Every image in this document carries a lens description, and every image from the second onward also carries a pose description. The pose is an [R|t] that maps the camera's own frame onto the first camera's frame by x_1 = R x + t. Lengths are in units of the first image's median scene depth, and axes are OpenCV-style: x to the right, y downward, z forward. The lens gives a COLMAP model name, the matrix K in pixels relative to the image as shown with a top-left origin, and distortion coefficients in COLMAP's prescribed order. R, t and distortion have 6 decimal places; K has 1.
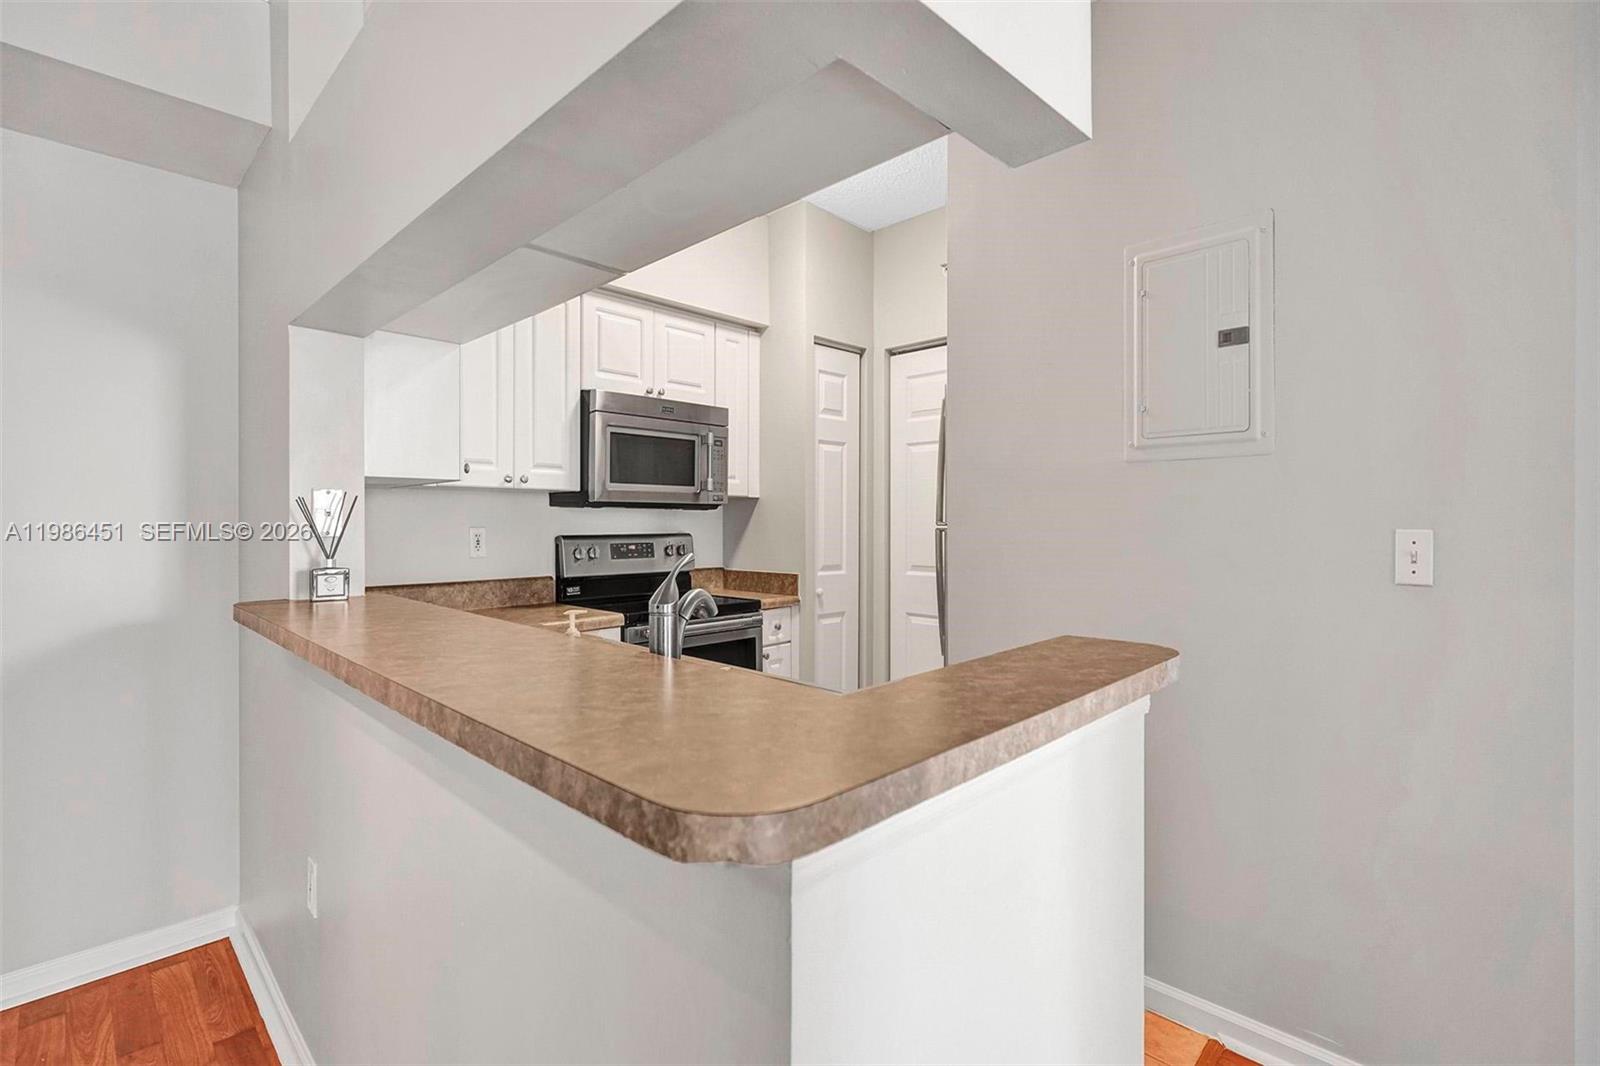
lens RADIAL K [[737.1, 0, 801.7], [0, 737.1, 537.5], [0, 0, 1]] dist [-0.012663, 0.002172]
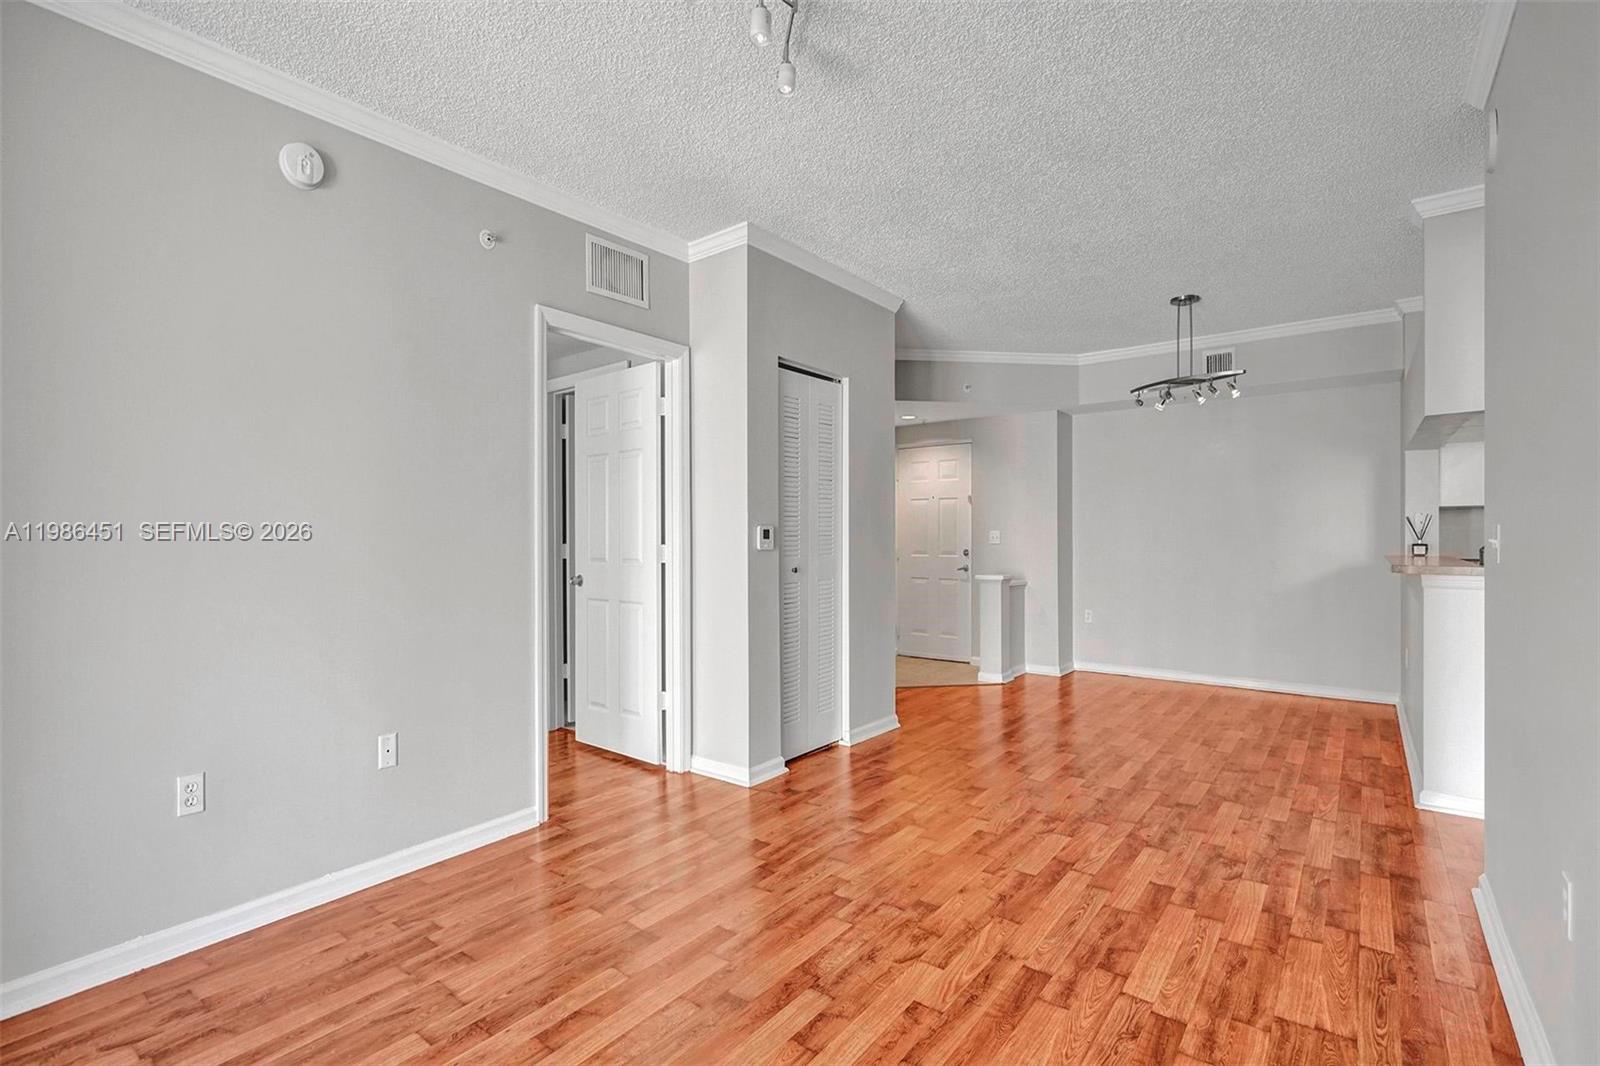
lens RADIAL K [[737.1, 0, 786.3], [0, 737.1, 546.4], [0, 0, 1]] dist [-0.012663, 0.002172]
pose [[0.107901, 0.017098, -0.994015, 1.034101], [-0.019696, 0.999693, 0.015058, 0.034132], [0.993966, 0.017954, 0.108205, -0.909040]]
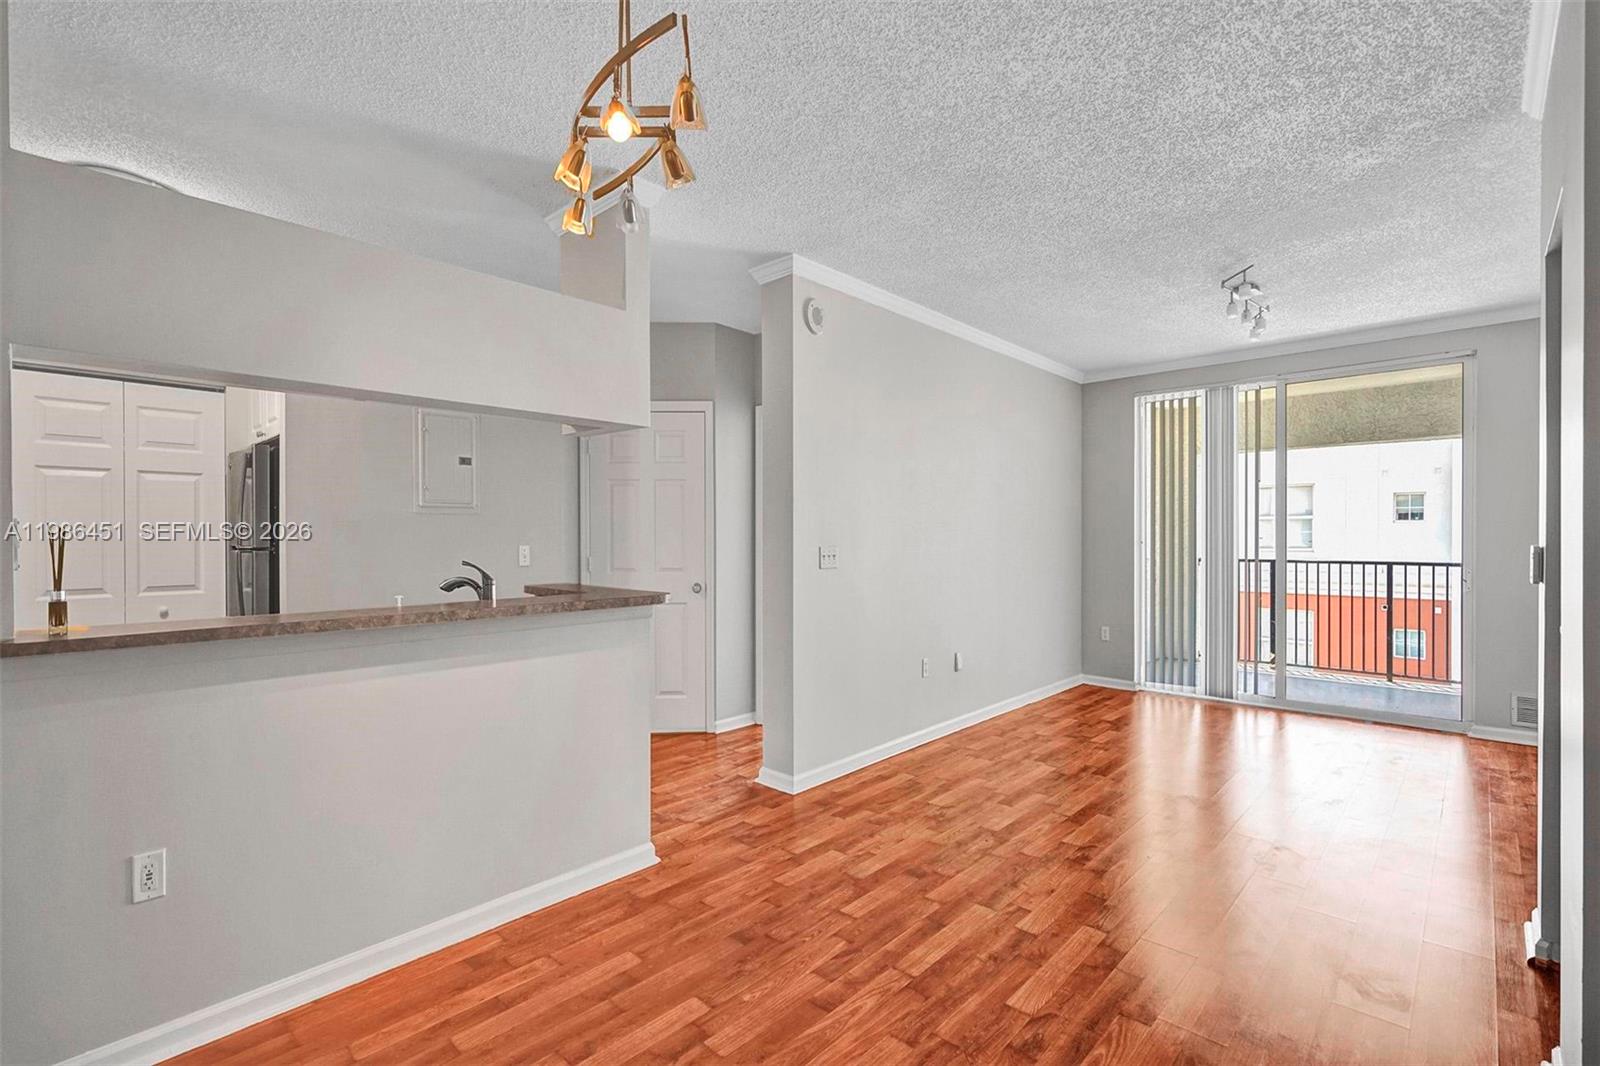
lens RADIAL K [[737.1, 0, 796.1], [0, 737.1, 536.5], [0, 0, 1]] dist [-0.012663, 0.002172]
pose [[-0.031377, -0.001878, 0.999506, -1.053016], [0.025631, 0.999668, 0.002683, -0.014708], [-0.999179, 0.025702, -0.031319, 0.041457]]
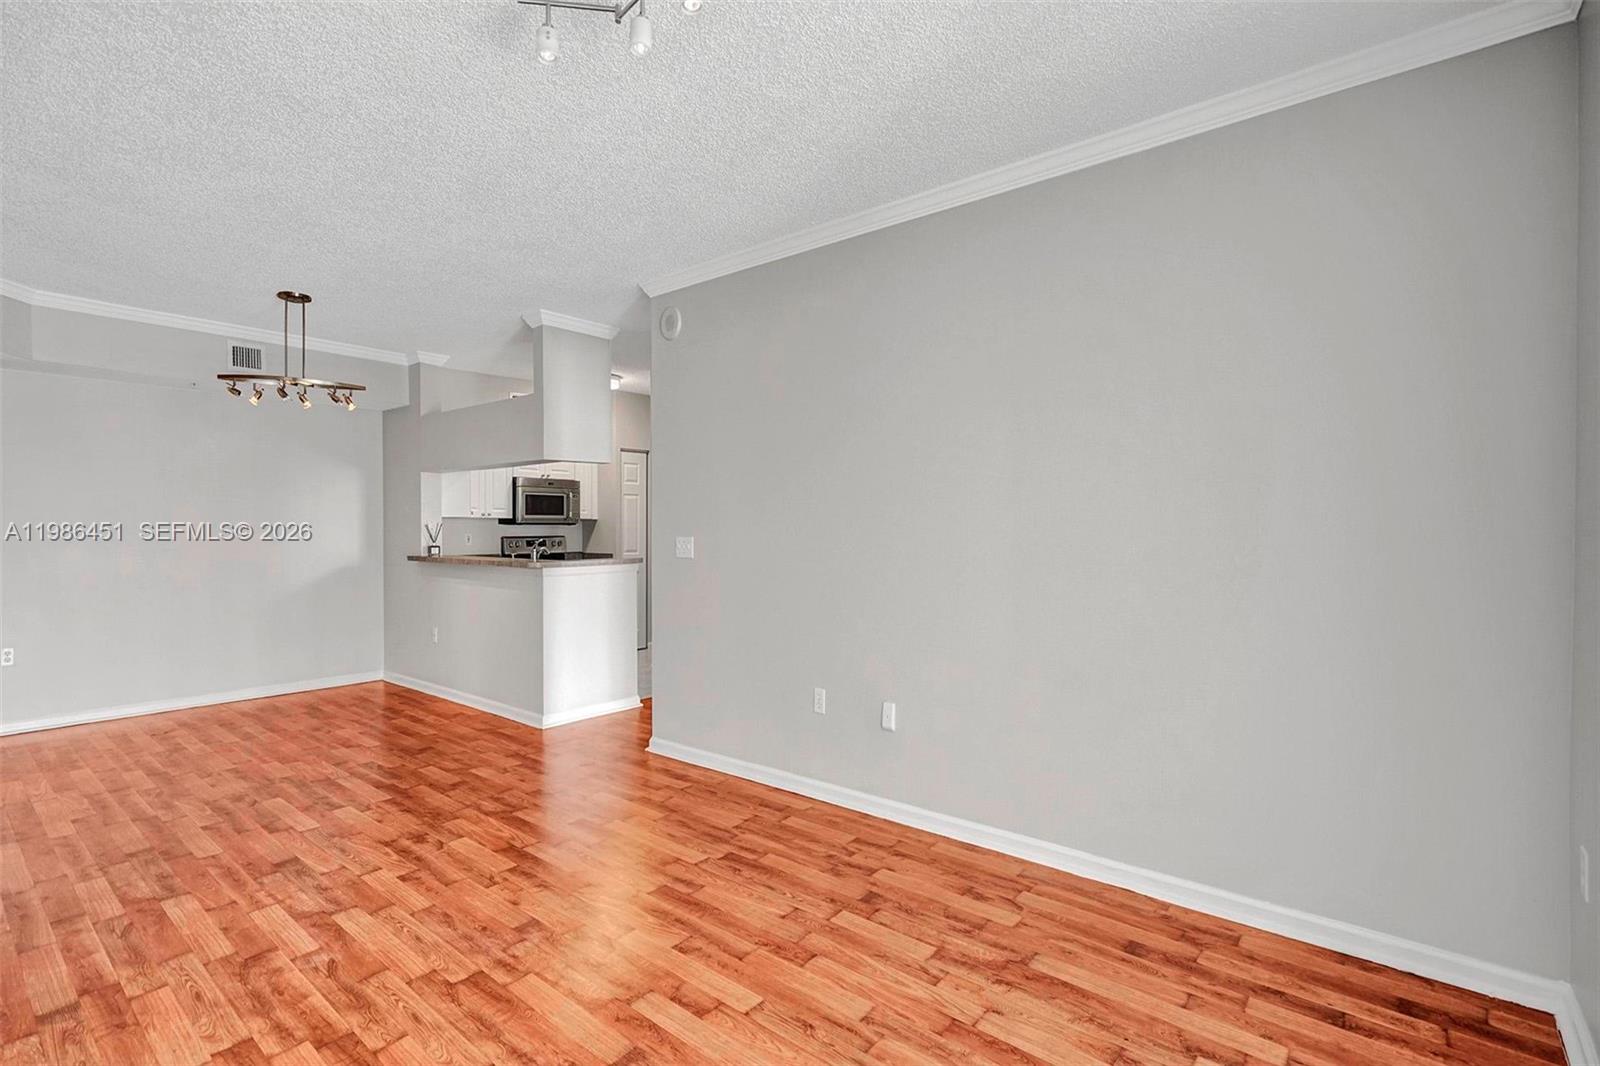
lens RADIAL K [[737.1, 0, 828.4], [0, 737.1, 535.1], [0, 0, 1]] dist [-0.012663, 0.002172]
pose [[0.993060, -0.000667, 0.117607, 0.449734], [0.002112, 0.999924, -0.012162, 0.024224], [-0.117590, 0.012326, 0.992986, -1.533530]]
